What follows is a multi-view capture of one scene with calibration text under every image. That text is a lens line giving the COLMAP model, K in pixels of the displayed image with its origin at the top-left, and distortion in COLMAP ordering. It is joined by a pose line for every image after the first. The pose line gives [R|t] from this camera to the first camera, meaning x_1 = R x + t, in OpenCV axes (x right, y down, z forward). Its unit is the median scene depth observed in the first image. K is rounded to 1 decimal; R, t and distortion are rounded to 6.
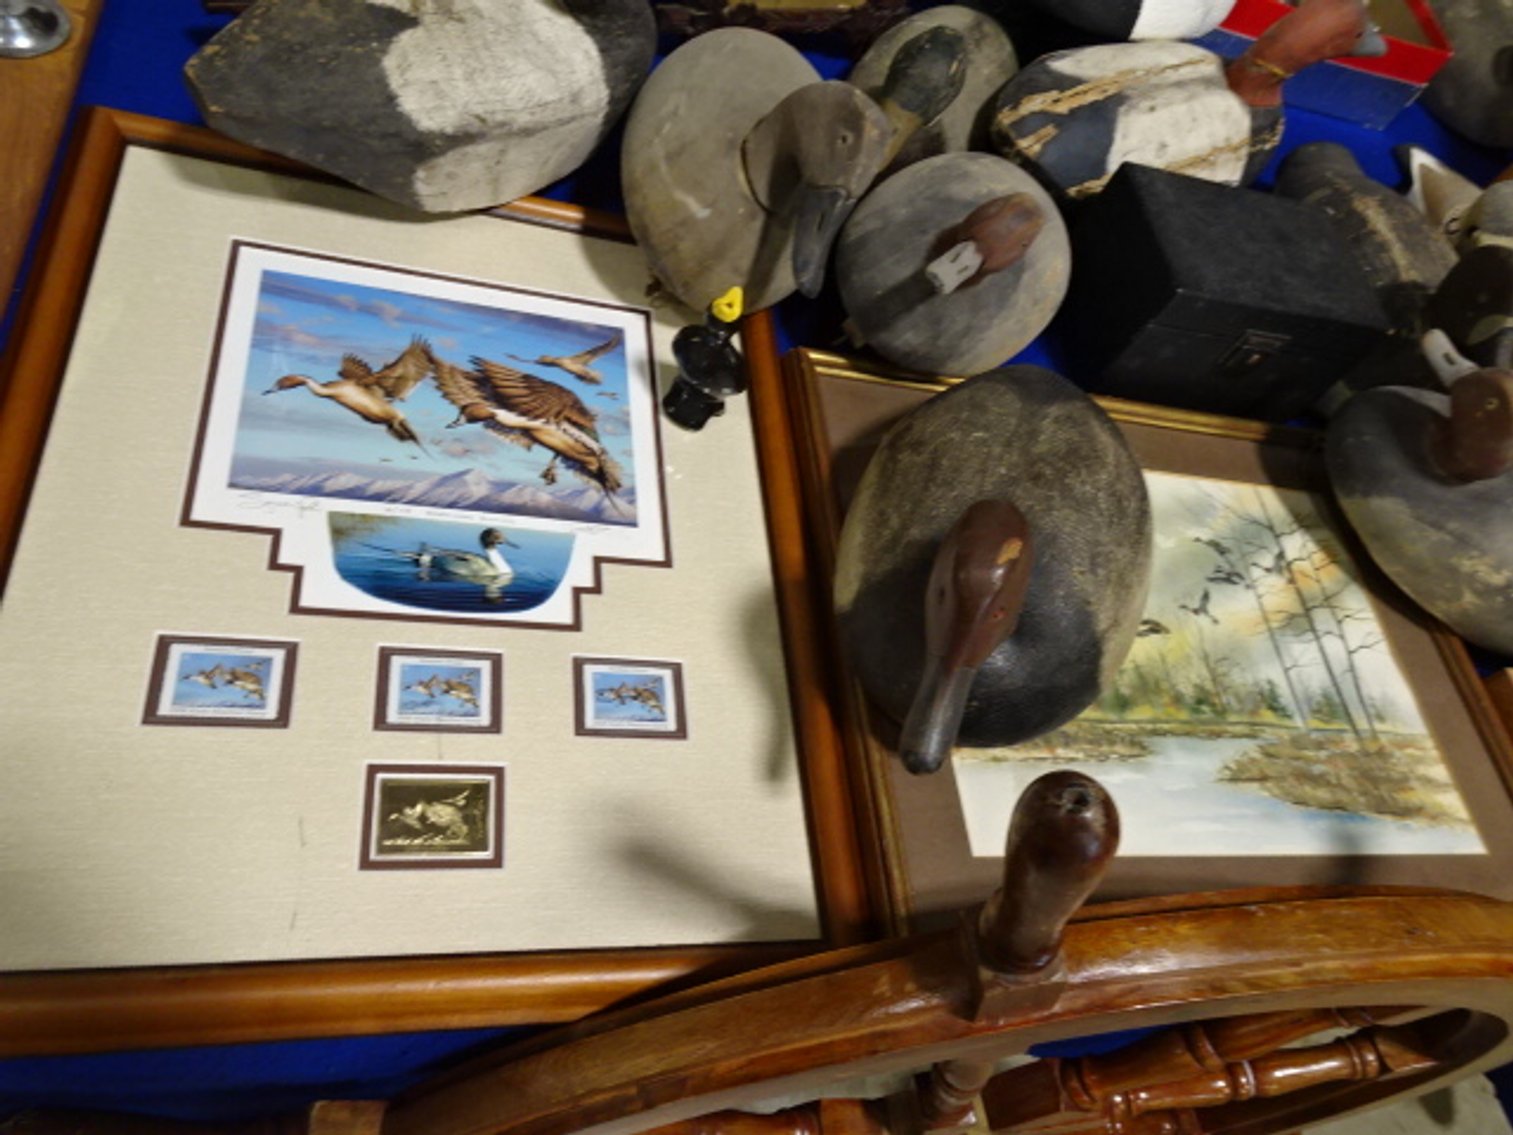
lens RADIAL K [[1092.0, 0, 754.9], [0, 1092.0, 546.7], [0, 0, 1]] dist [0.010014, 0.004863]
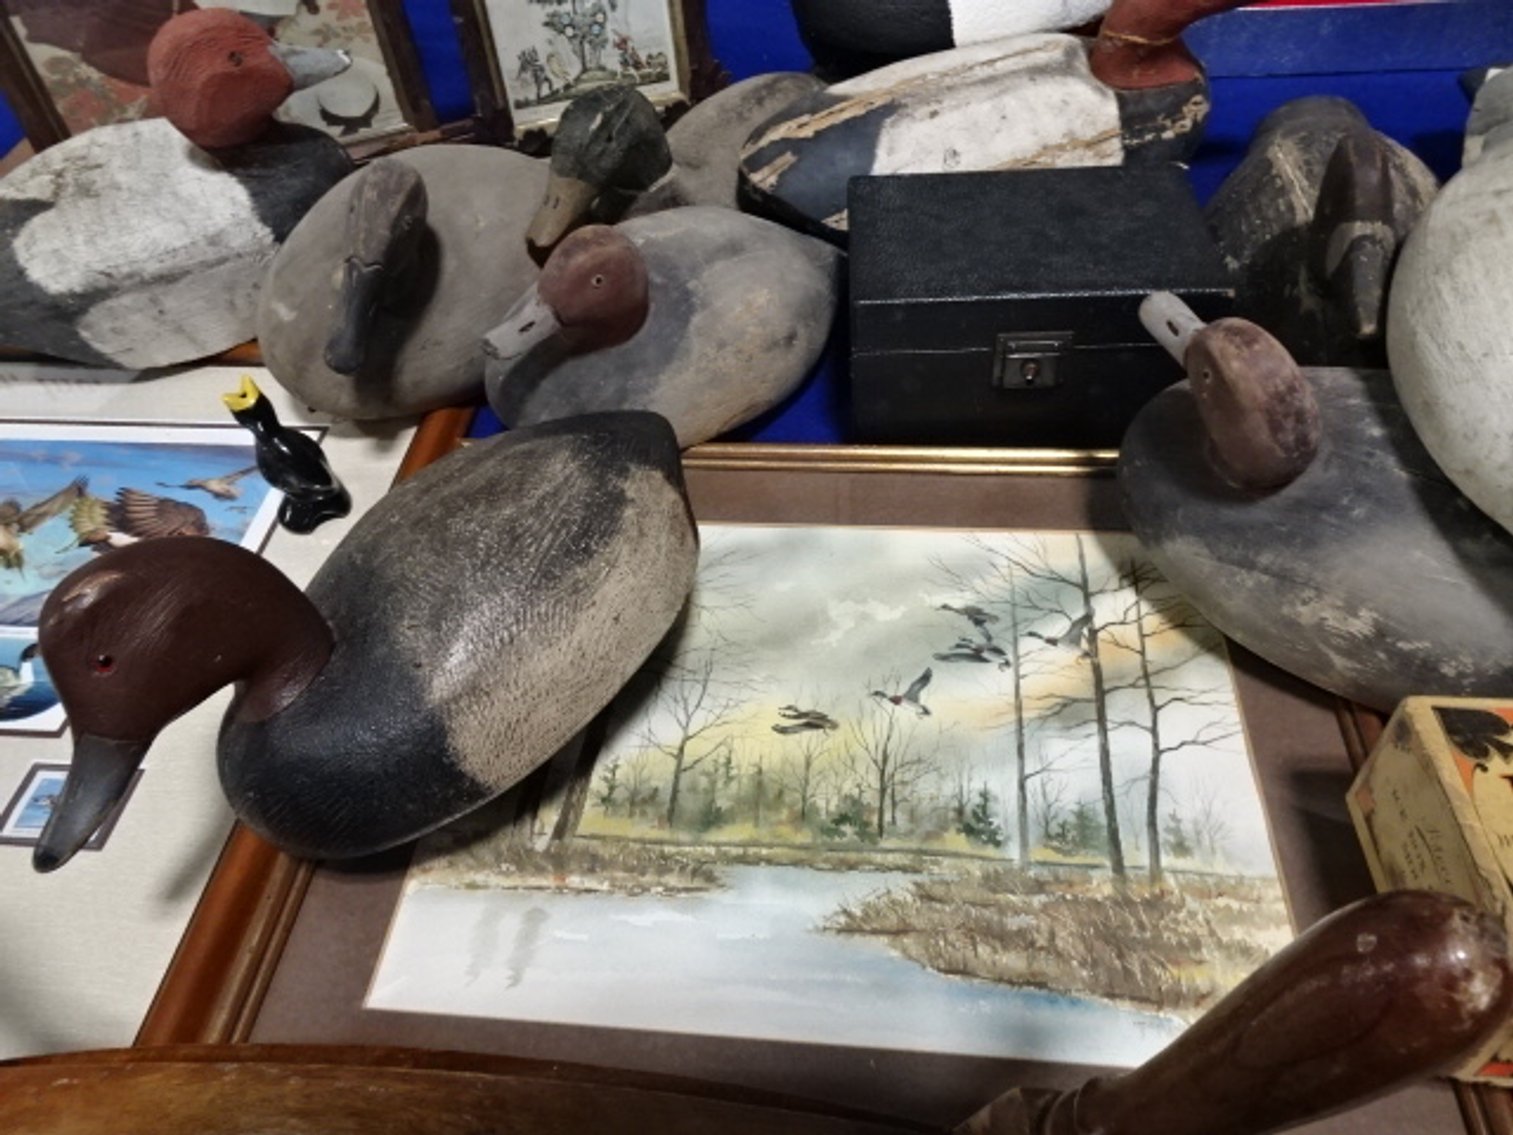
lens RADIAL K [[1092.0, 0, 754.9], [0, 1092.0, 546.7], [0, 0, 1]] dist [0.010014, 0.004863]
pose [[0.898871, -0.119268, -0.421671, 0.684889], [0.040444, 0.980721, -0.191180, 0.101689], [0.436344, 0.154792, 0.886365, 0.314209]]
